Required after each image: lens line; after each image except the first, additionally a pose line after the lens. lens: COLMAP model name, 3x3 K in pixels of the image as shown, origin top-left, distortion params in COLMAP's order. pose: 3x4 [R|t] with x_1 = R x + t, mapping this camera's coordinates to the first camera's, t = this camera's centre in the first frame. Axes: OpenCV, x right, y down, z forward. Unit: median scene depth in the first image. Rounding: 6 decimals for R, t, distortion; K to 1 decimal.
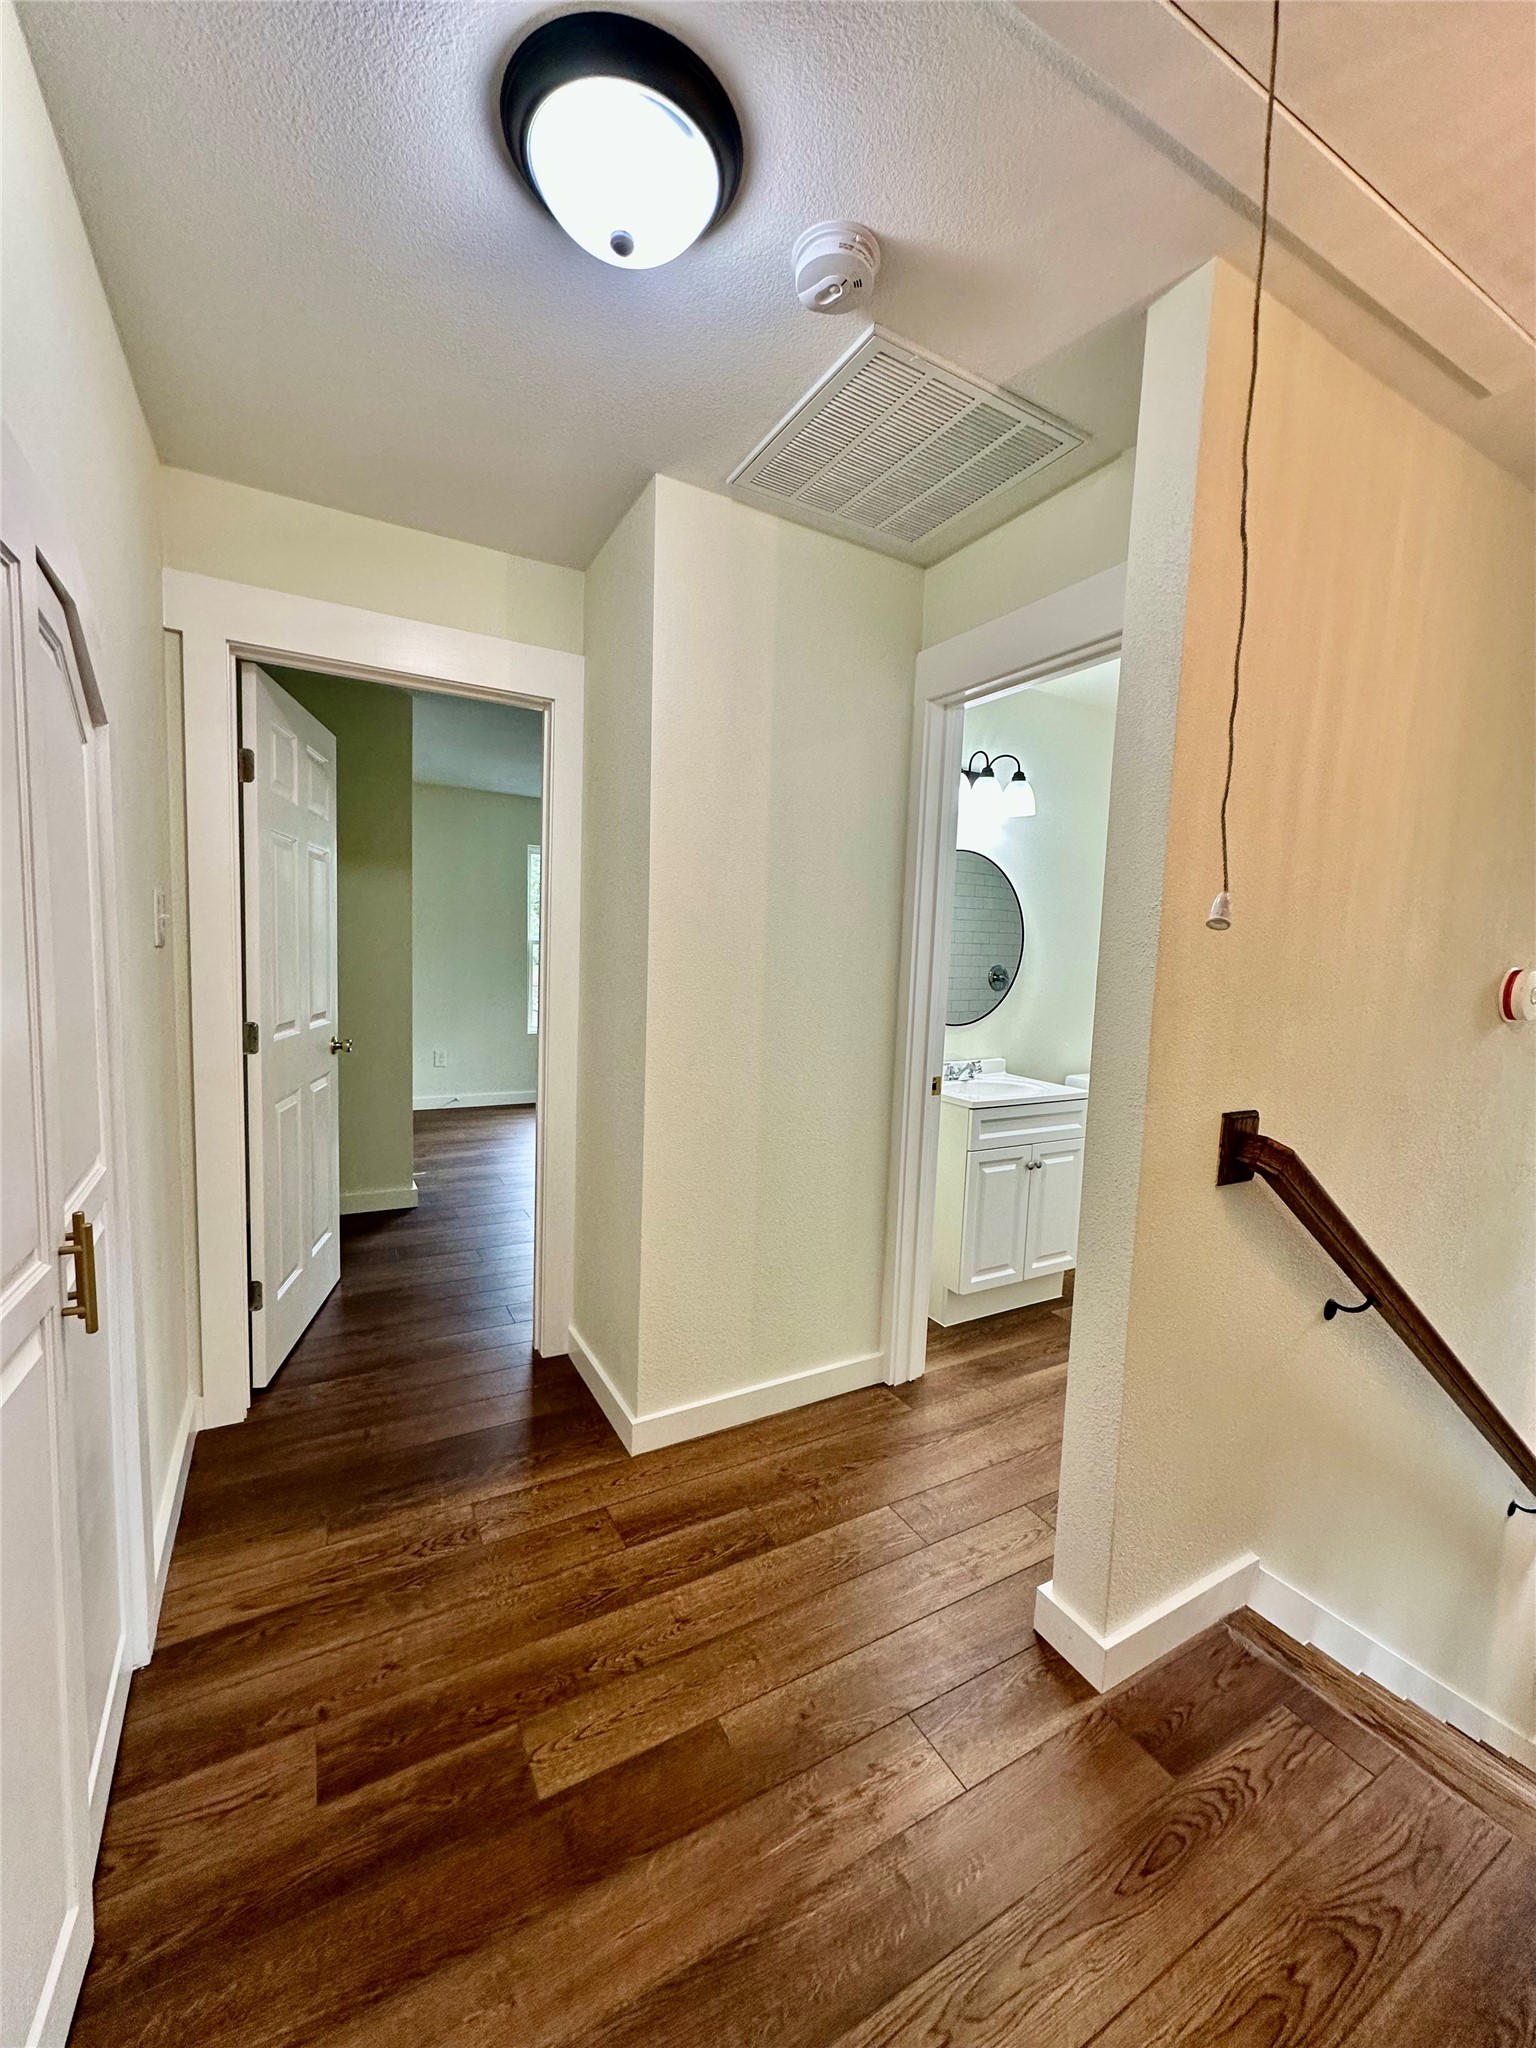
lens RADIAL K [[816.6, 0, 768.0], [0, 816.6, 1024.0], [0, 0, 1]] dist [-0.000284, 0.001034]
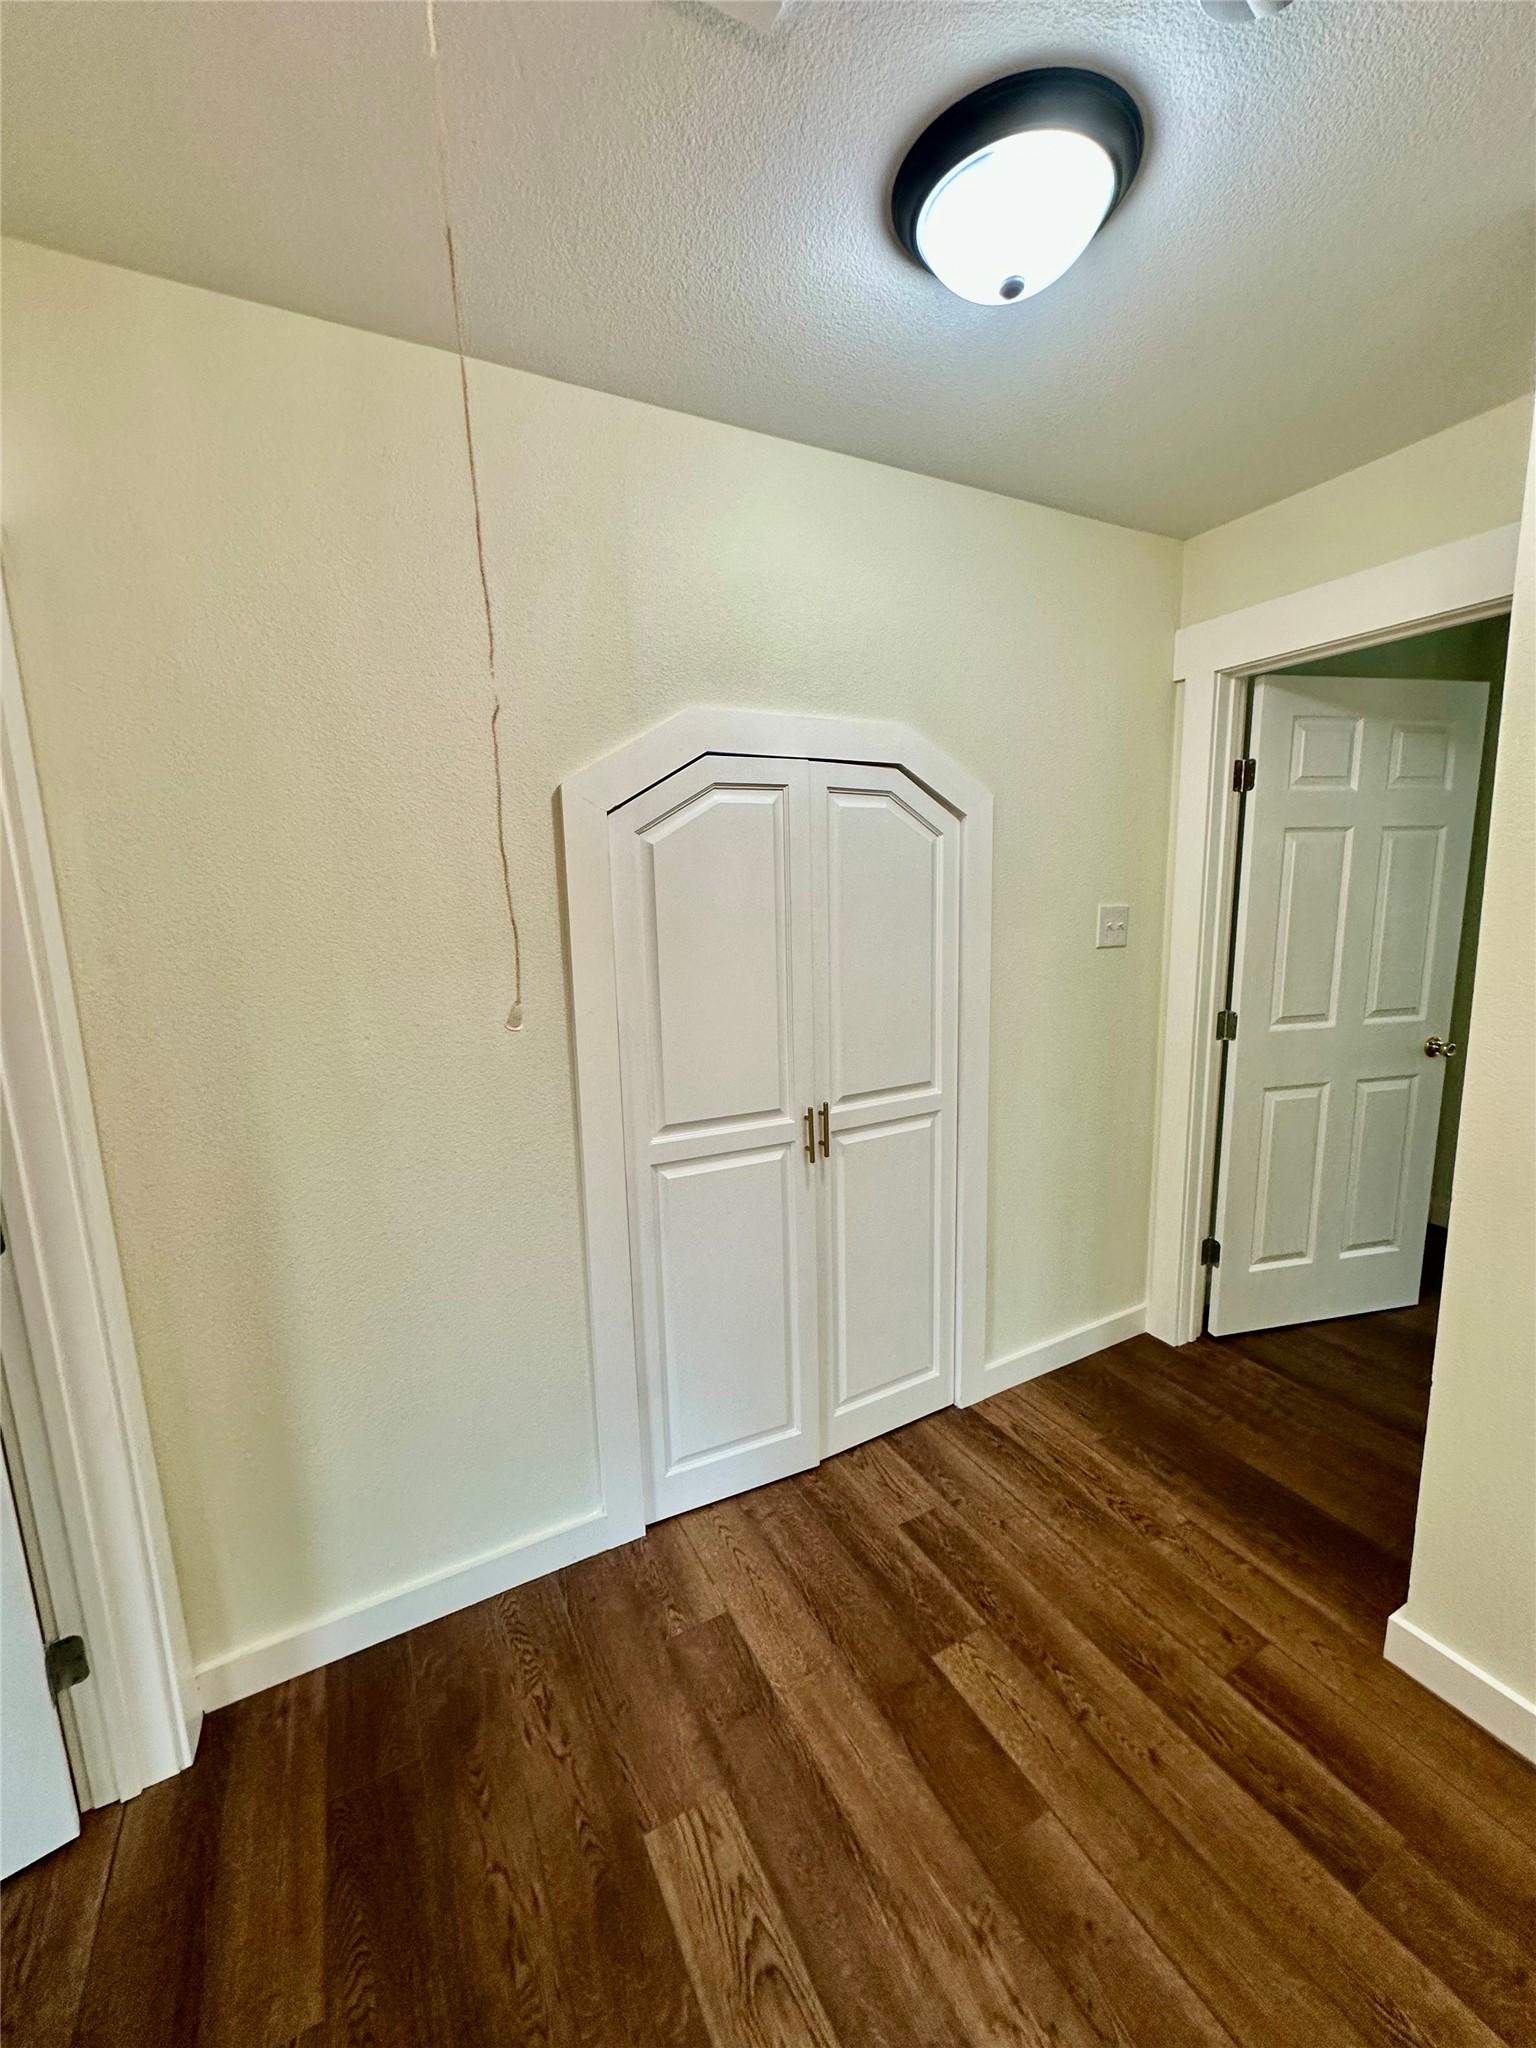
lens RADIAL K [[816.6, 0, 768.0], [0, 816.6, 1024.0], [0, 0, 1]] dist [-0.000284, 0.001034]
pose [[-0.021003, 0.129424, -0.991367, 0.737944], [-0.068259, 0.989086, 0.130572, -0.137371], [0.997447, 0.070412, -0.011940, 0.610706]]
